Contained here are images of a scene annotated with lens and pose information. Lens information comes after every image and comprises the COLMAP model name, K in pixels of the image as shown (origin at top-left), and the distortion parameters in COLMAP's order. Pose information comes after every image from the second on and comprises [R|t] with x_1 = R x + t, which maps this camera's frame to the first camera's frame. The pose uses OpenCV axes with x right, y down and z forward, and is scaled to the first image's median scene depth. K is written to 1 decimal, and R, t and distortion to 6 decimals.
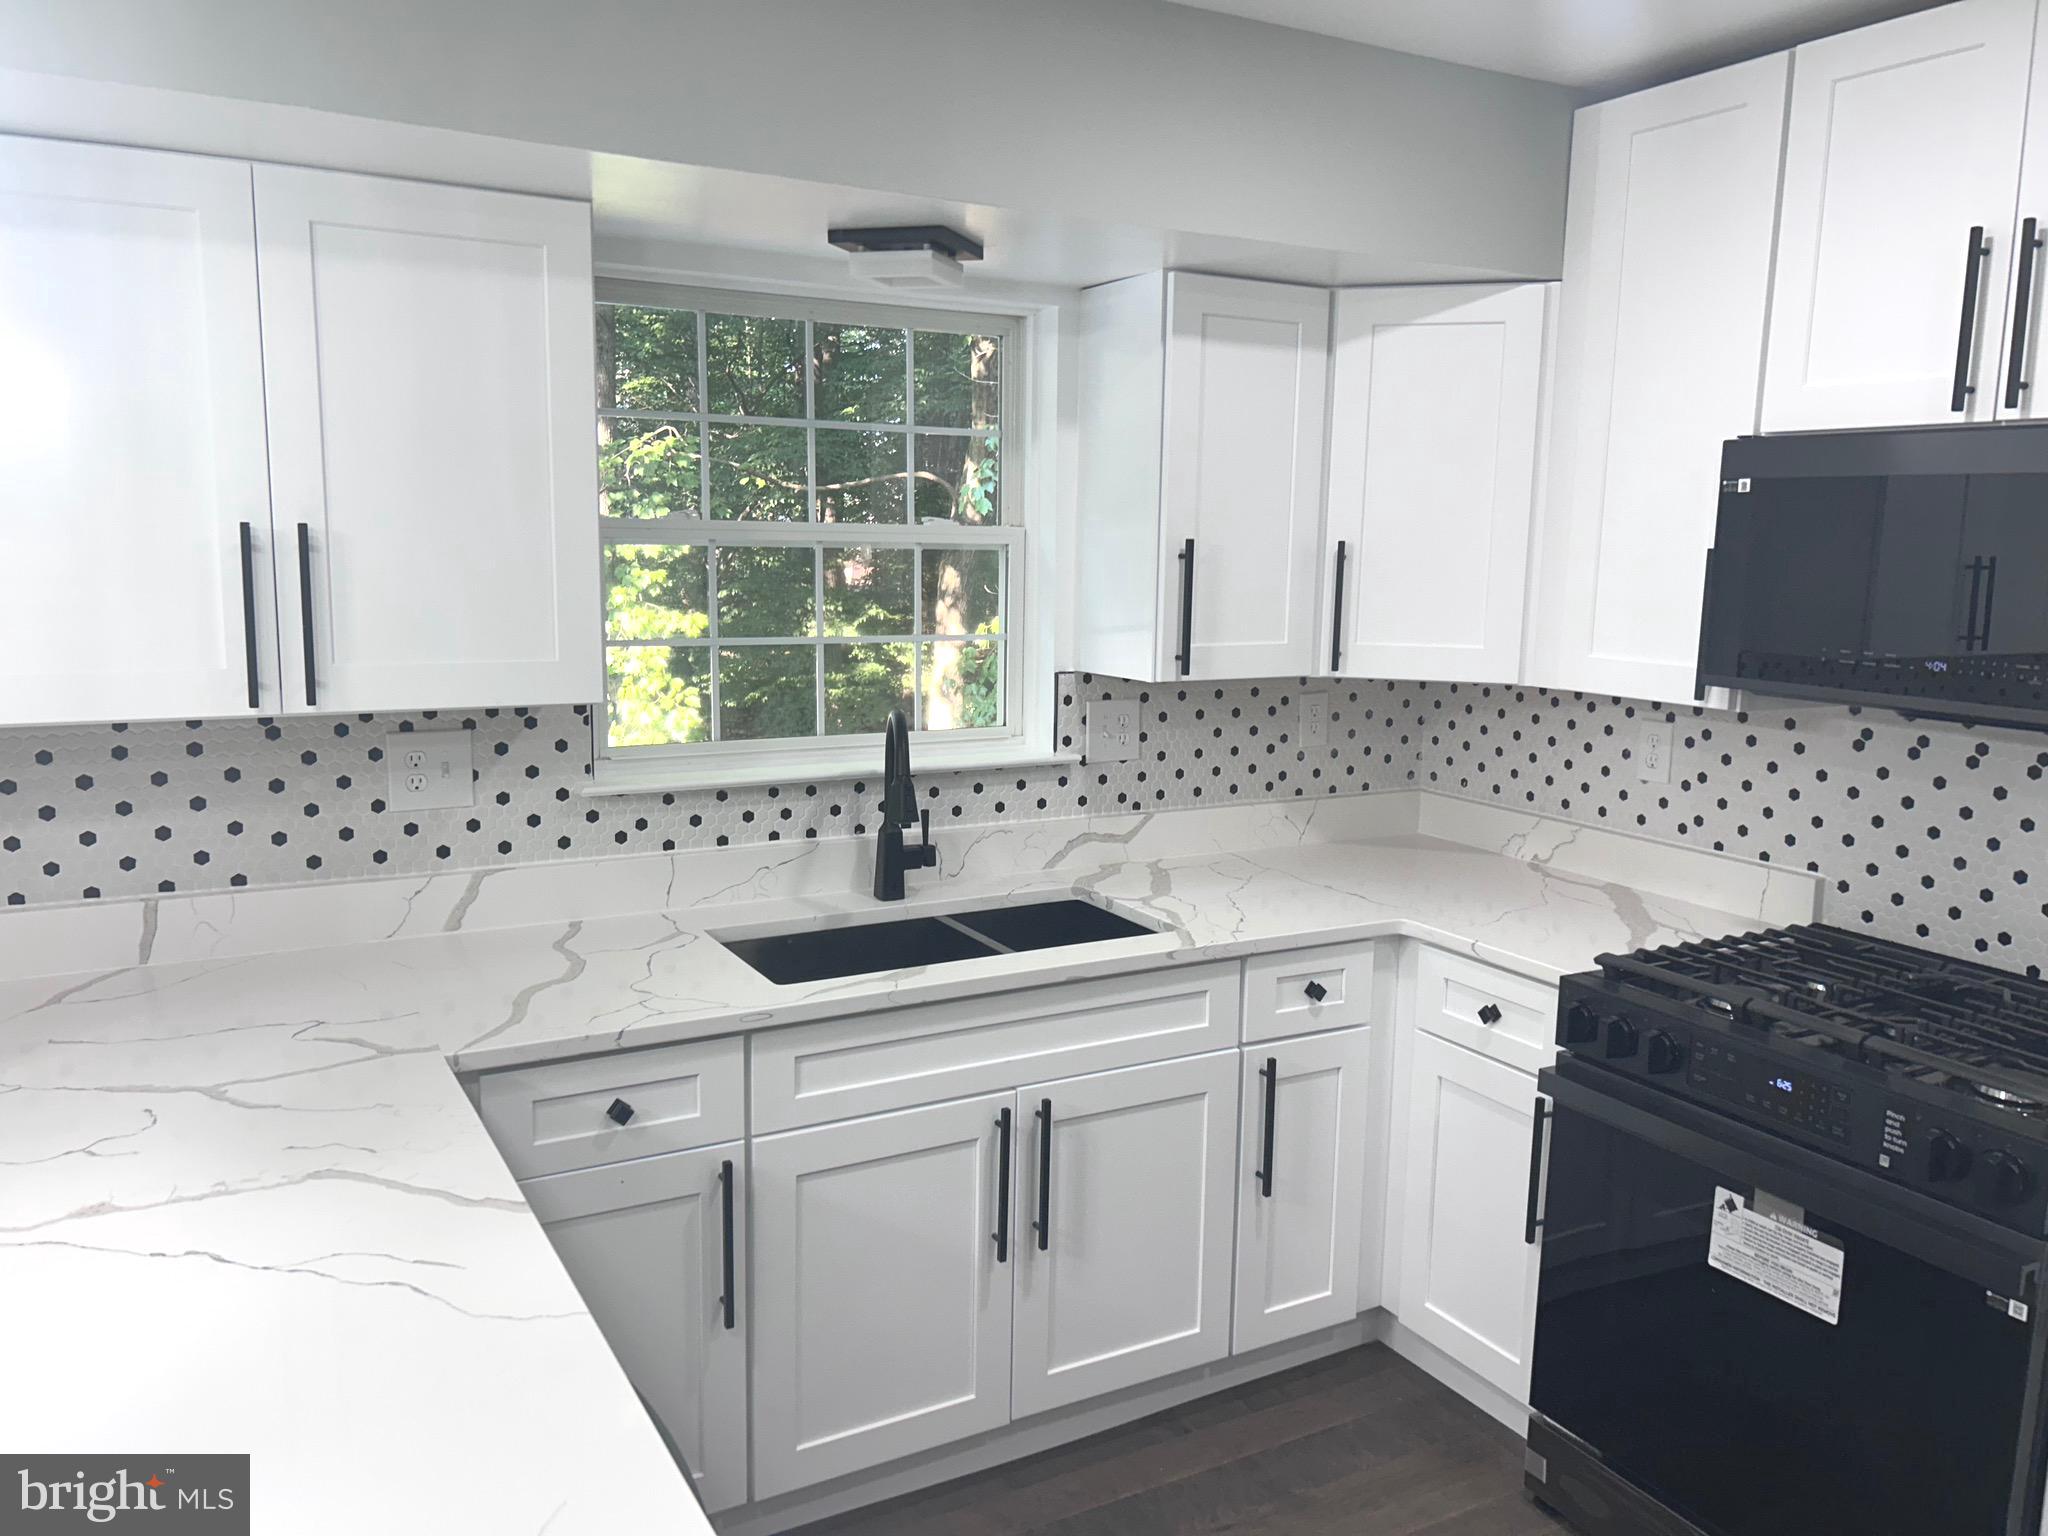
lens RADIAL K [[1554.3, 0, 1036.8], [0, 1554.3, 760.3], [0, 0, 1]] dist [0.063142, -0.073660]
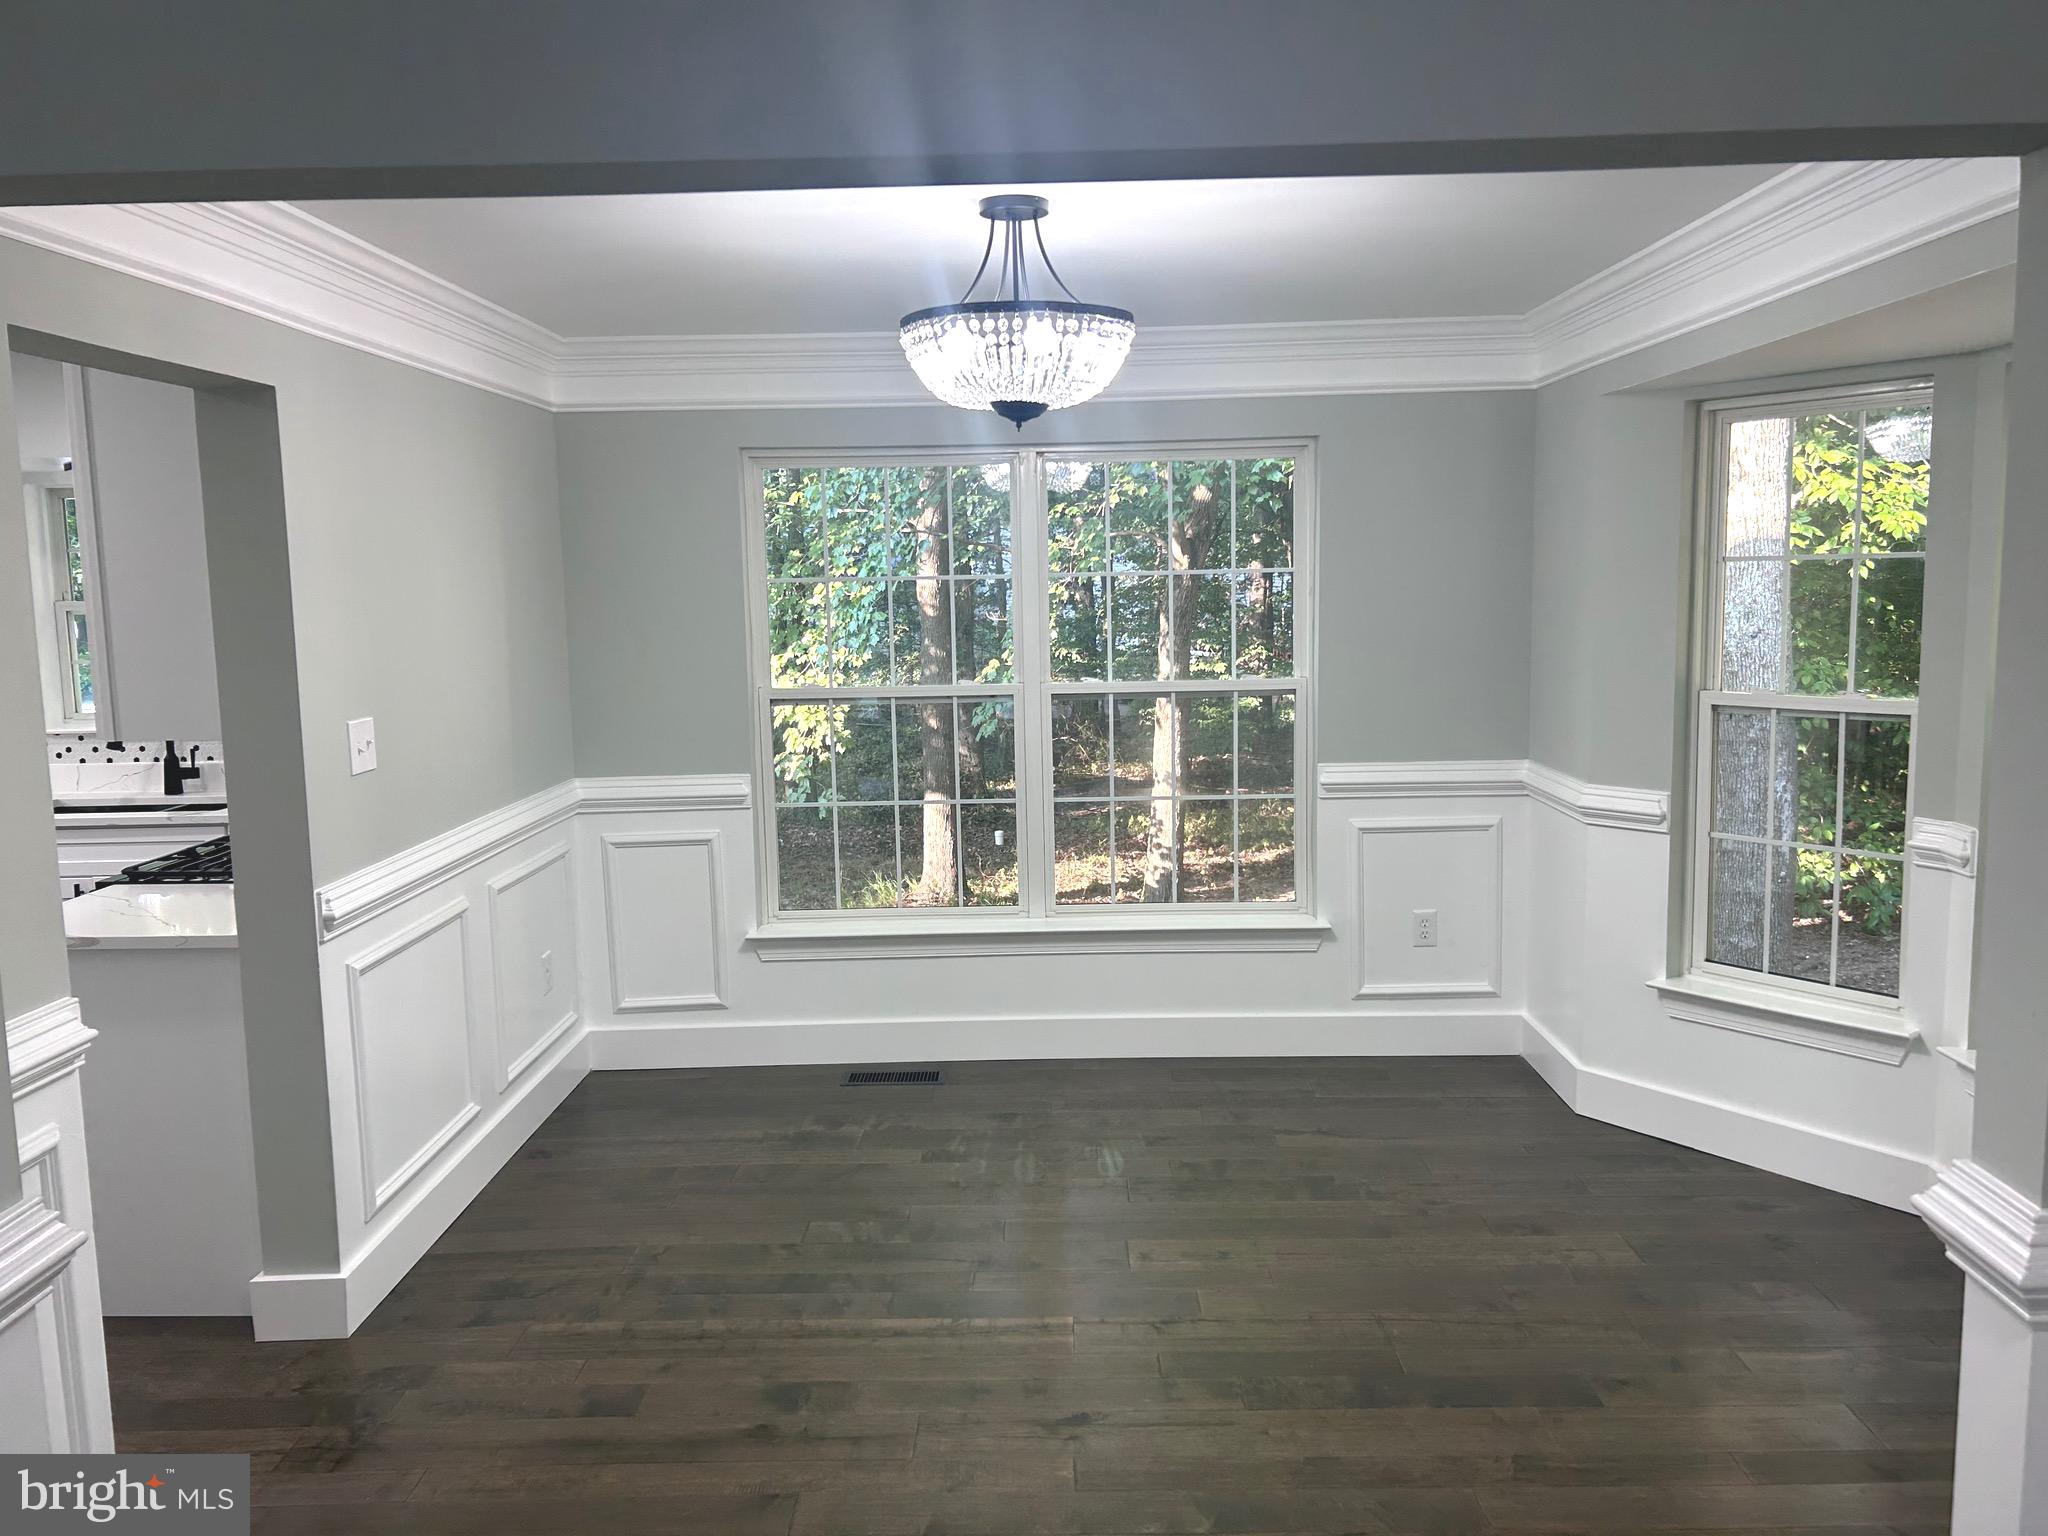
lens RADIAL K [[1554.3, 0, 1029.2], [0, 1554.3, 749.5], [0, 0, 1]] dist [0.063142, -0.073660]
pose [[0.863007, 0.021679, -0.504726, 1.972918], [-0.037484, 0.999073, -0.021181, 0.039045], [0.503799, 0.037198, 0.863020, -0.159641]]
